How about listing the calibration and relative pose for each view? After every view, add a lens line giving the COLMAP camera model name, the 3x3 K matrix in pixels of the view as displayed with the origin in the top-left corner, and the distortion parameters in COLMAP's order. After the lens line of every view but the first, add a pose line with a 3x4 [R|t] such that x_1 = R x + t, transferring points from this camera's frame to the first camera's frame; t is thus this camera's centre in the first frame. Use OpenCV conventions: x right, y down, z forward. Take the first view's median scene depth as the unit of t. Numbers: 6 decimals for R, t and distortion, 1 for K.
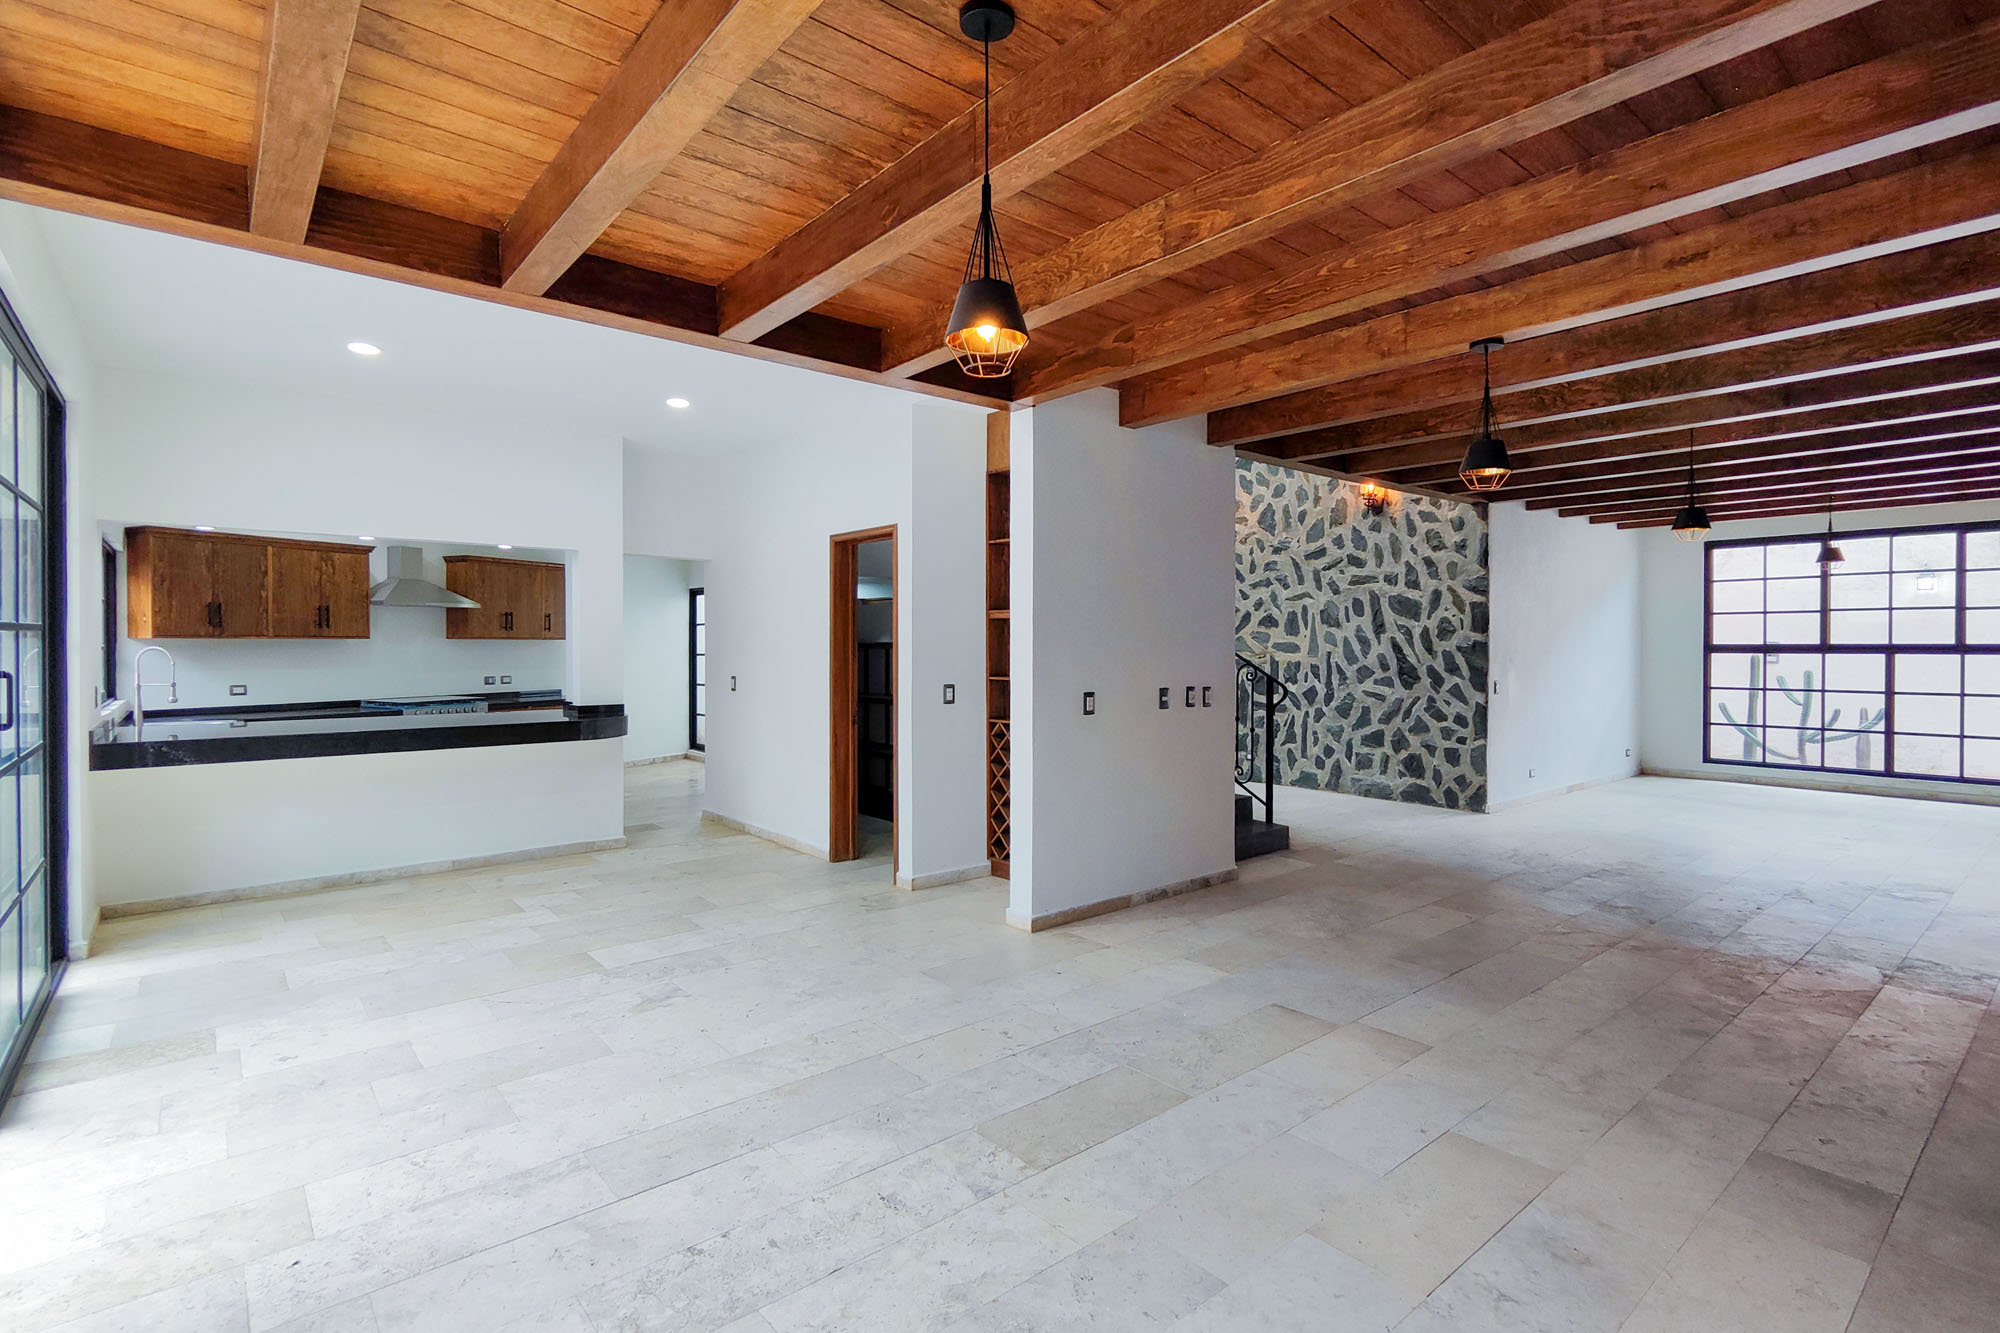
lens RADIAL K [[952.8, 0, 1039.3], [0, 952.8, 654.8], [0, 0, 1]] dist [0.019613, -0.008376]
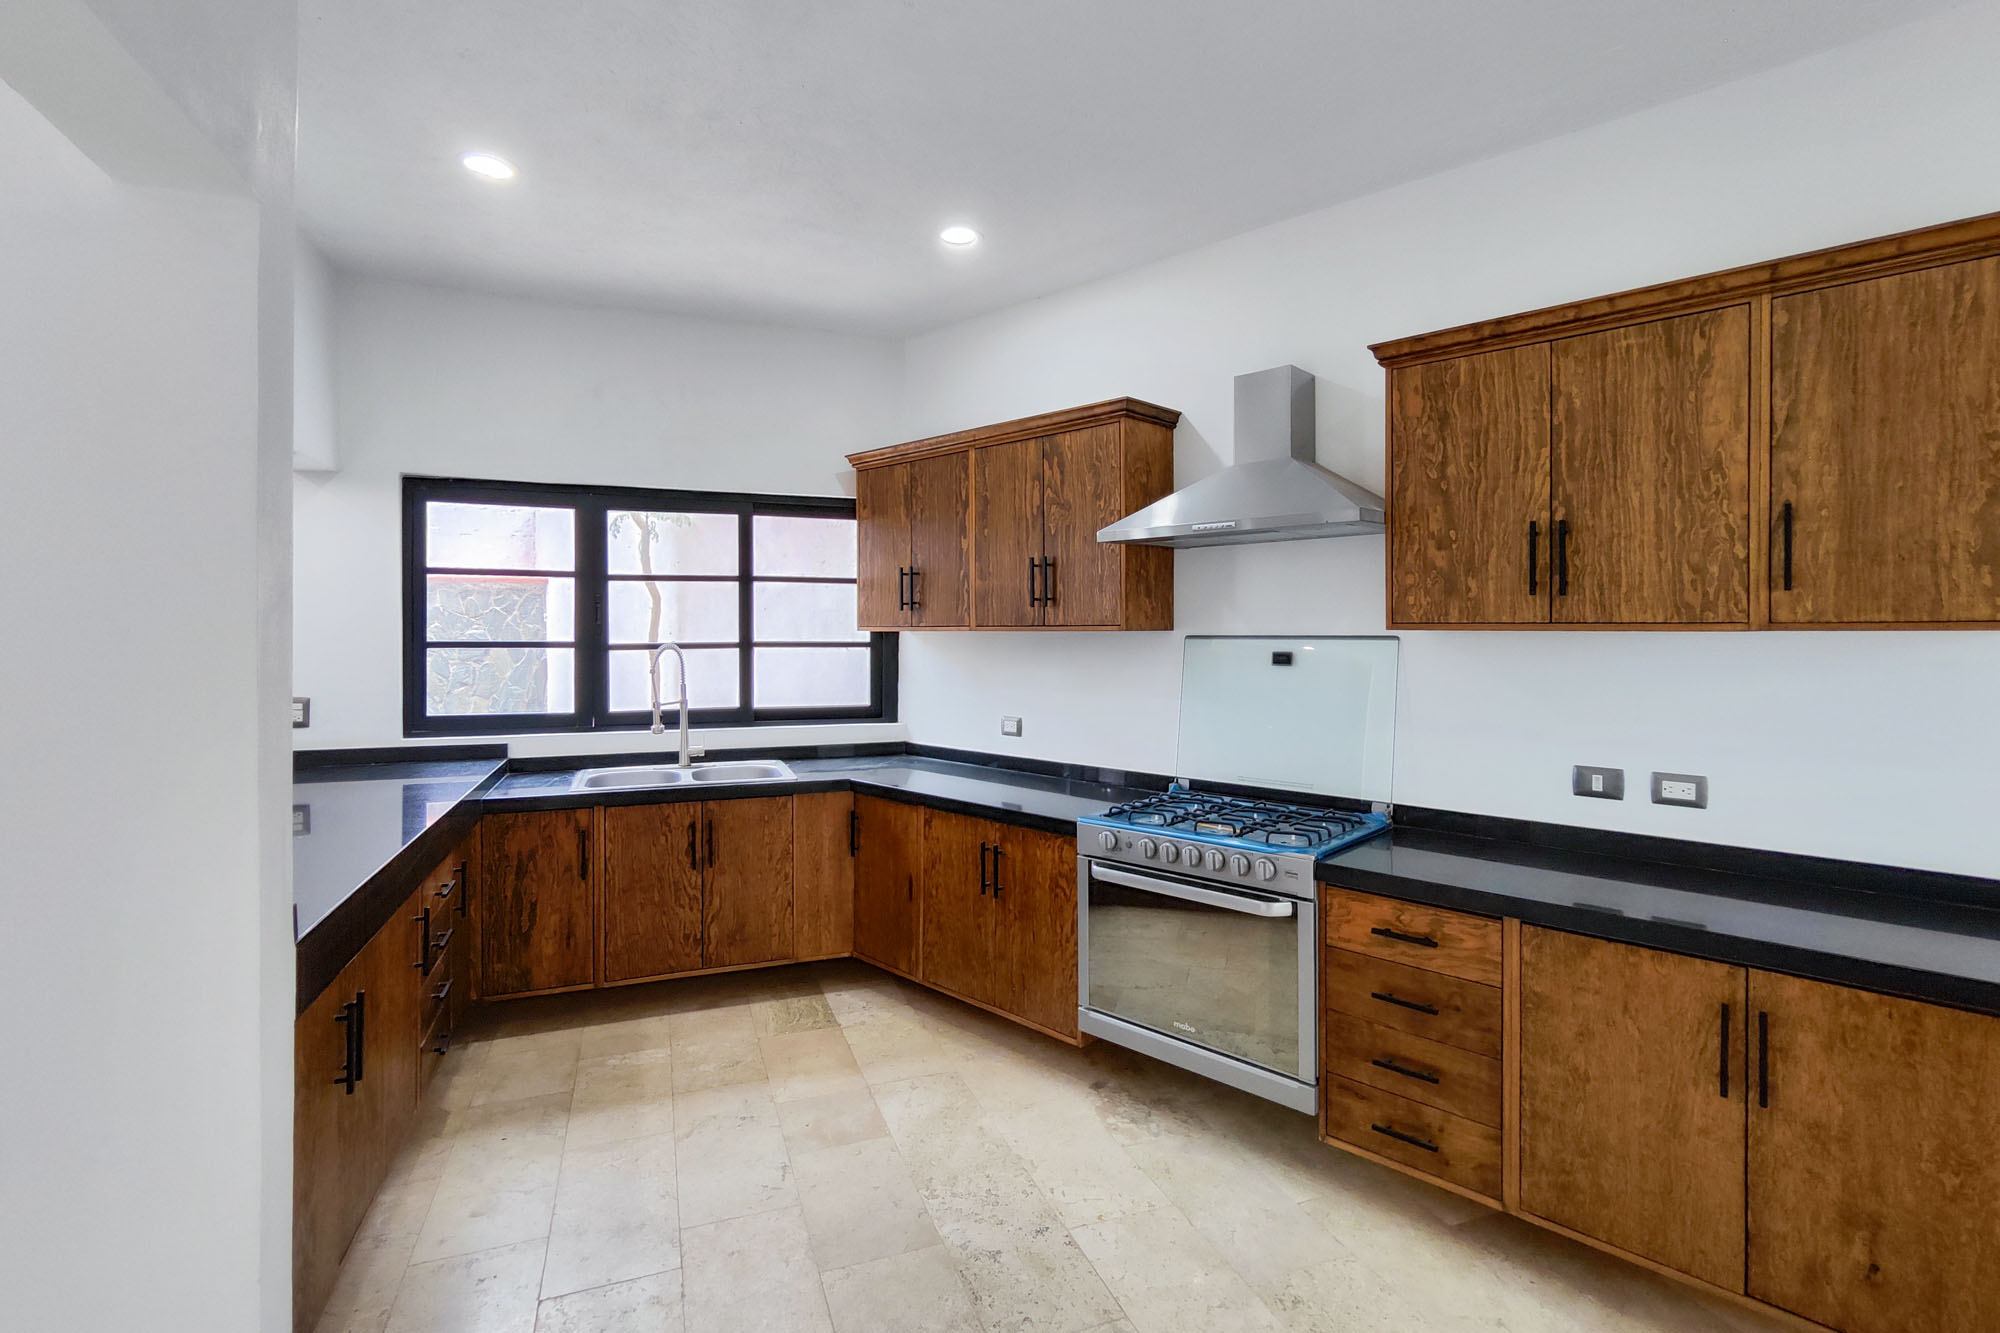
lens RADIAL K [[952.8, 0, 1039.3], [0, 952.8, 654.8], [0, 0, 1]] dist [0.019613, -0.008376]
pose [[-0.345604, 0.023345, -0.938090, -0.371797], [-0.012205, 0.999494, 0.029369, -0.021511], [0.938301, 0.021599, -0.345145, 1.320496]]
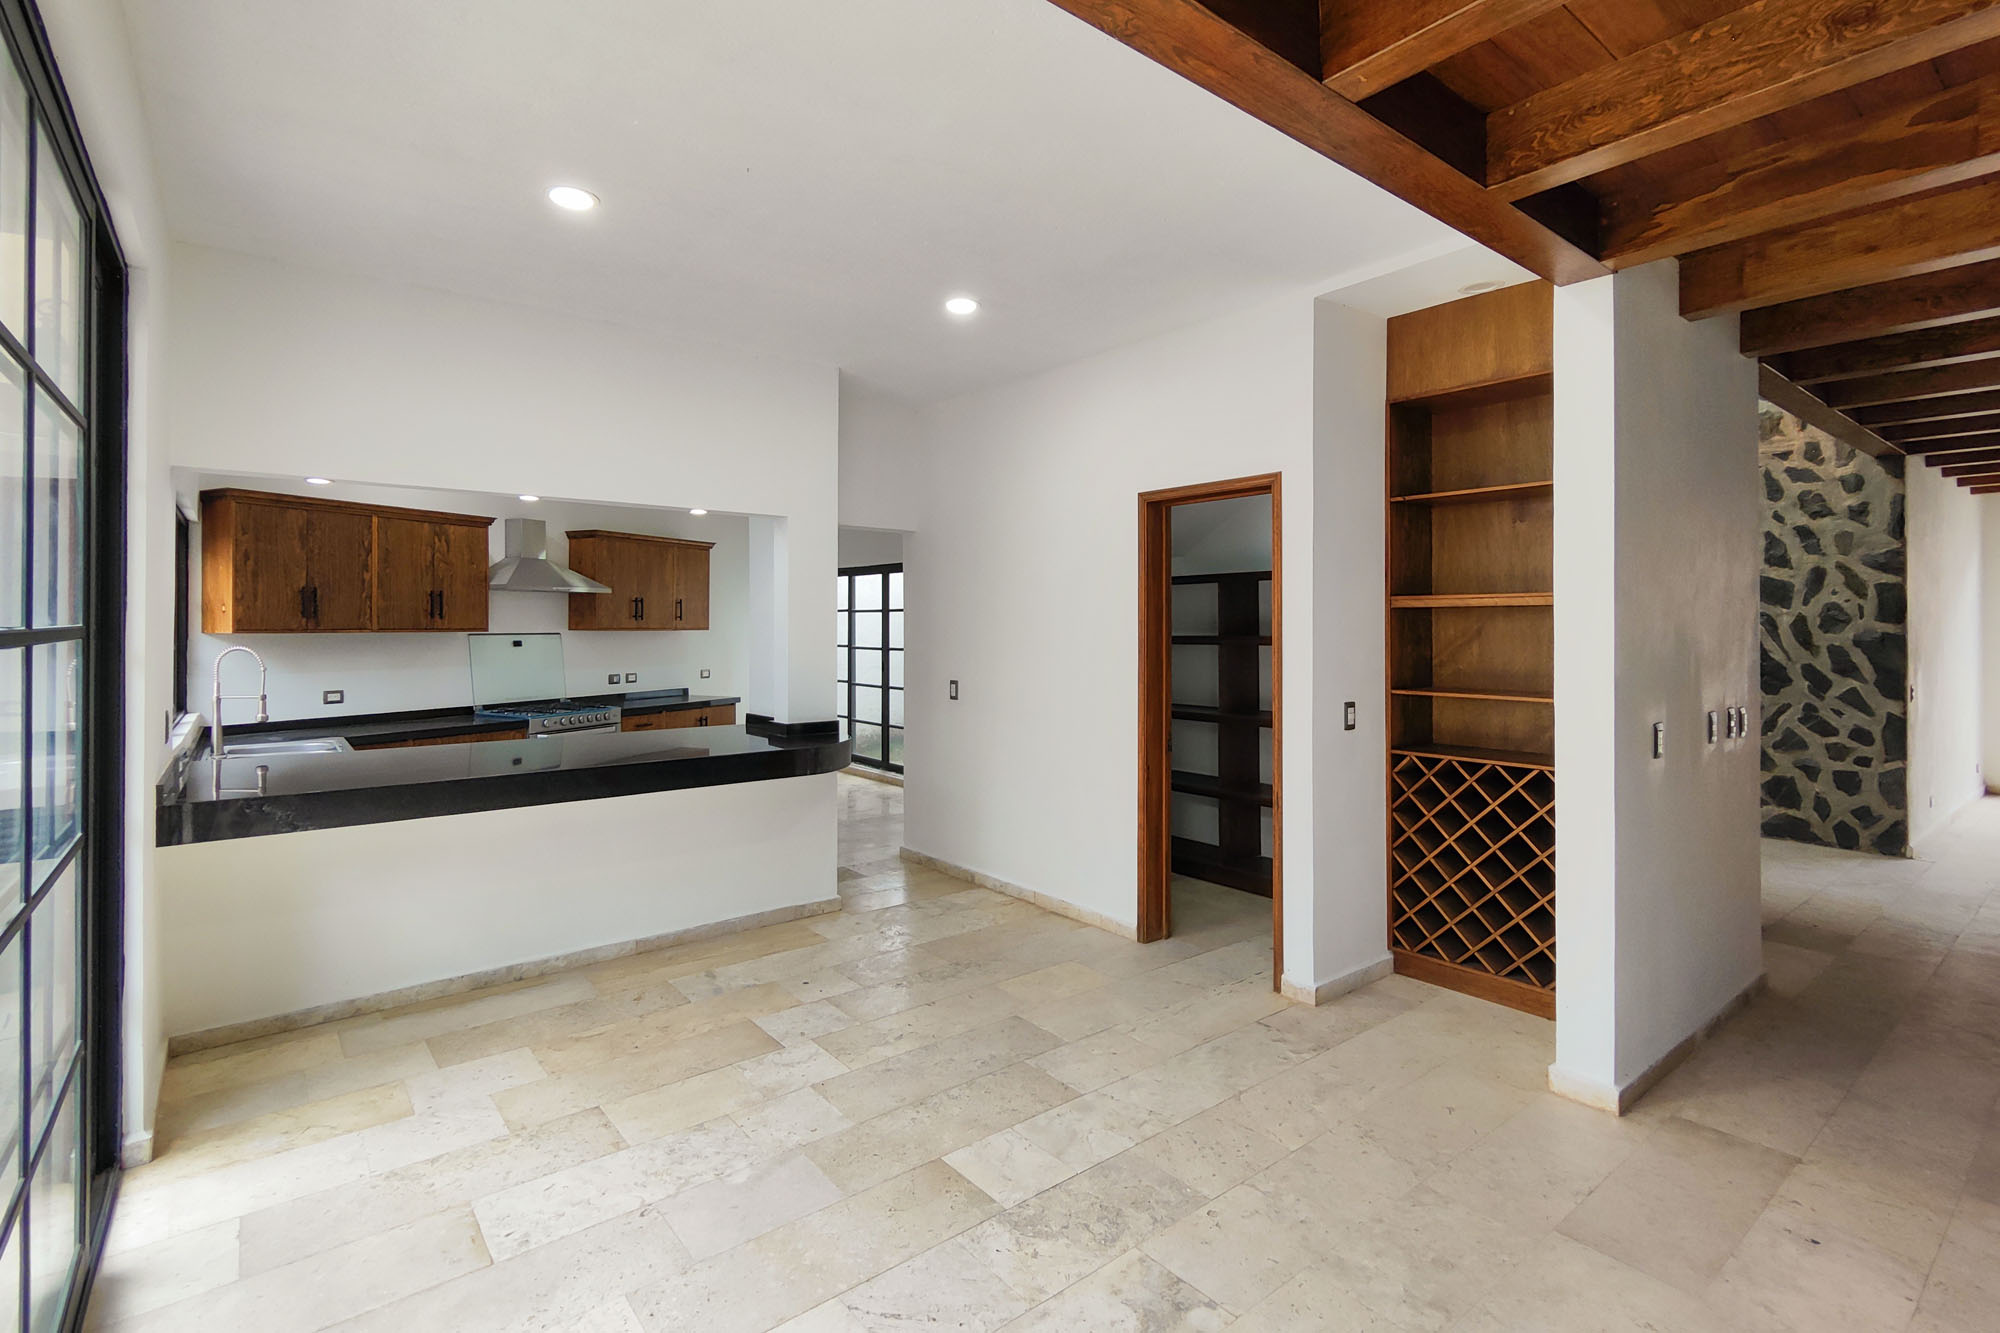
lens RADIAL K [[944.4, 0, 1033.8], [0, 944.4, 624.8], [0, 0, 1]] dist [0.017107, -0.007875]
pose [[0.999598, -0.000547, -0.028344, -0.255641], [0.000170, 0.999911, -0.013310, -0.013766], [0.028348, 0.013300, 0.999510, 0.253178]]
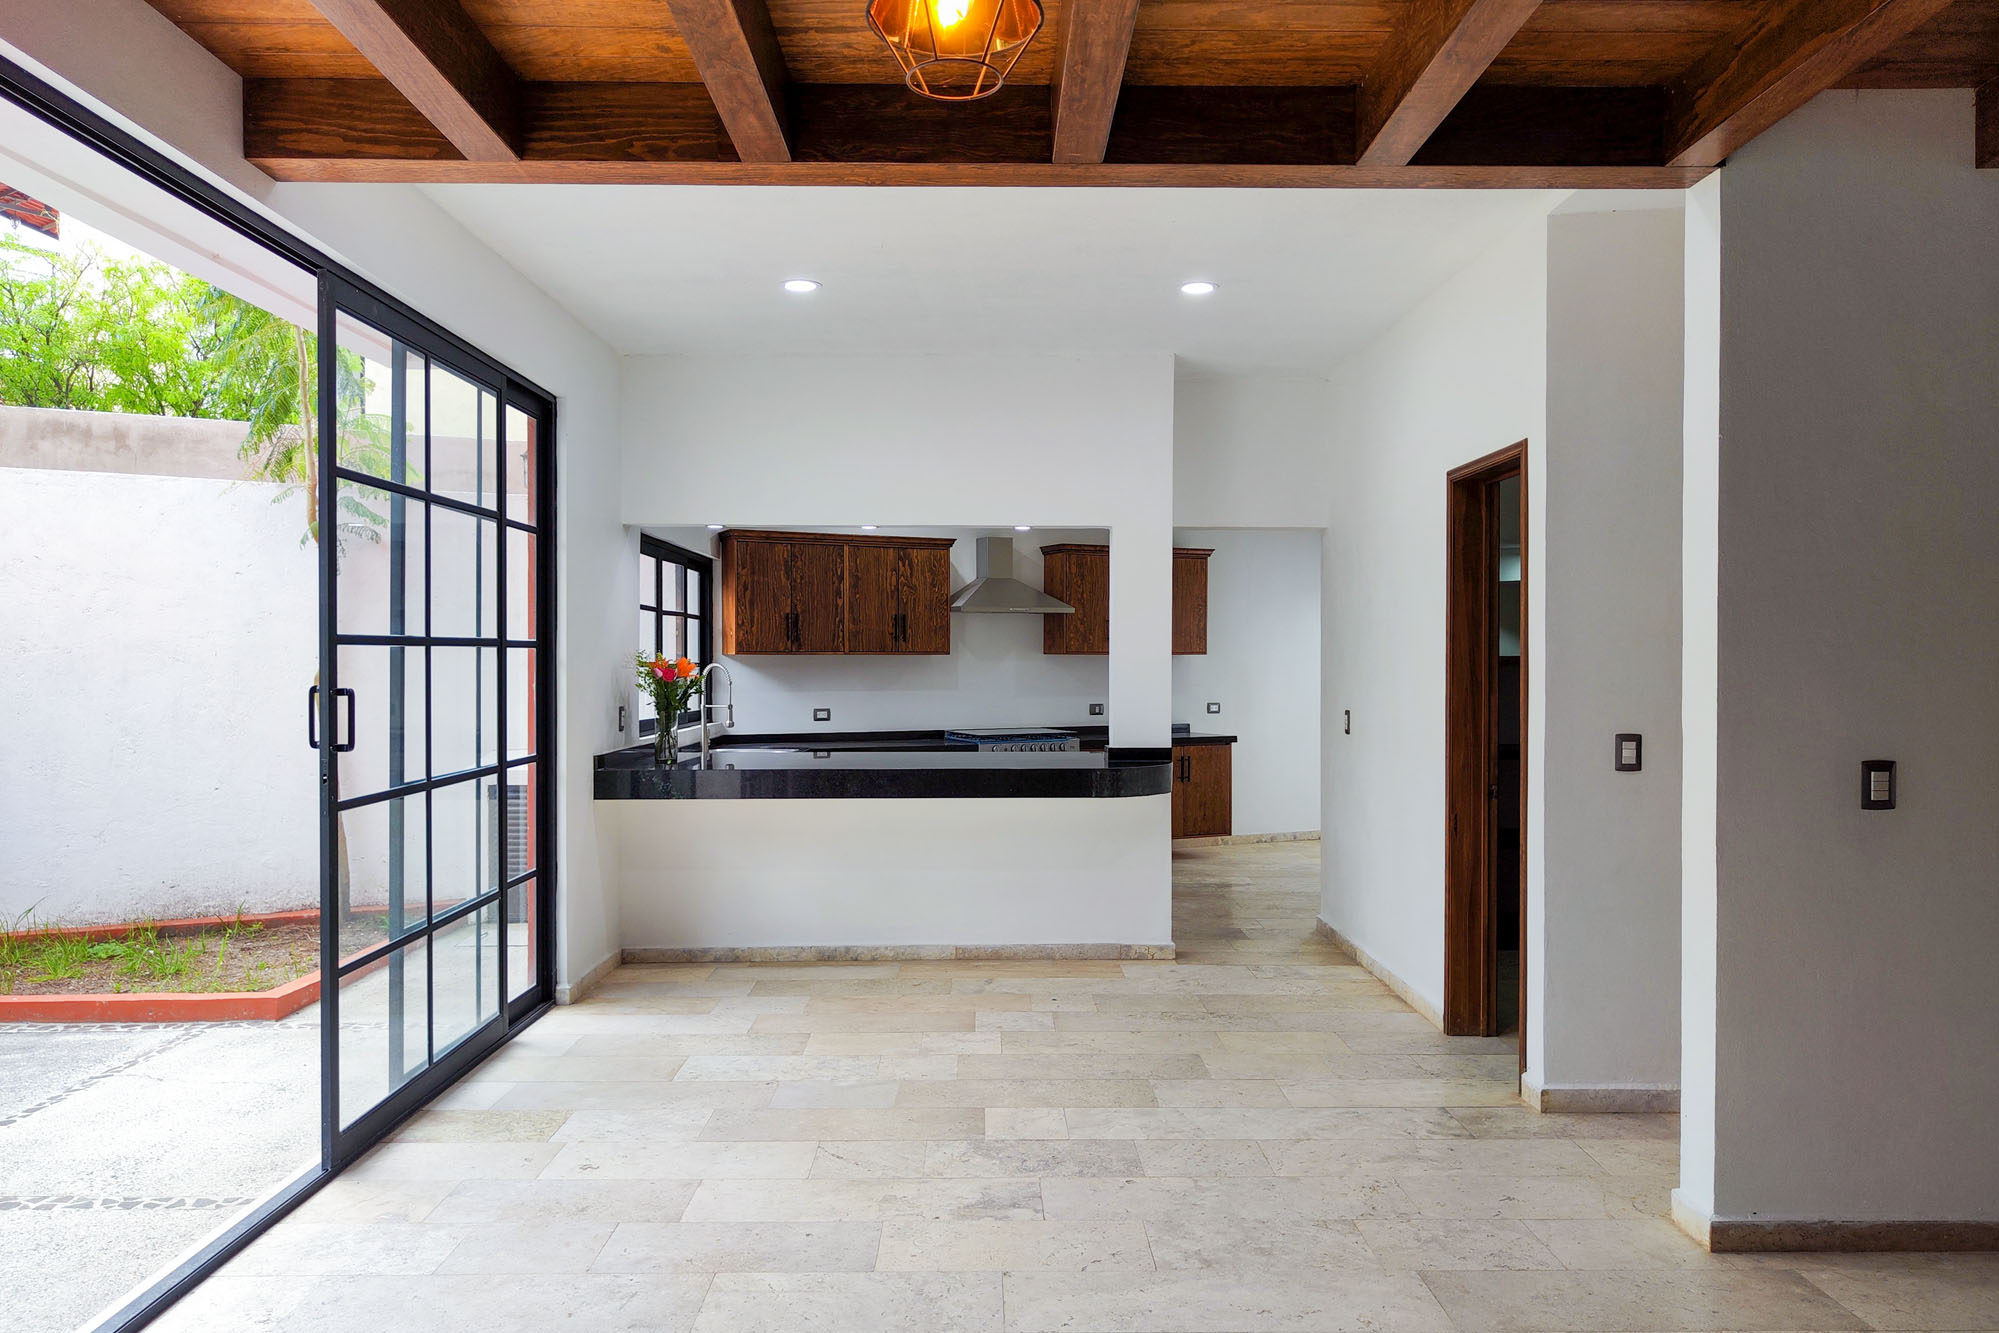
lens RADIAL K [[1436.9, 0, 1002.4], [0, 1436.9, 672.1], [0, 0, 1]] dist [0.010377, -0.003710]
pose [[0.761122, 0.003105, -0.648601, 0.132082], [-0.005813, 0.999981, -0.002034, 0.000254], [0.648582, 0.005319, 0.761126, 0.143288]]
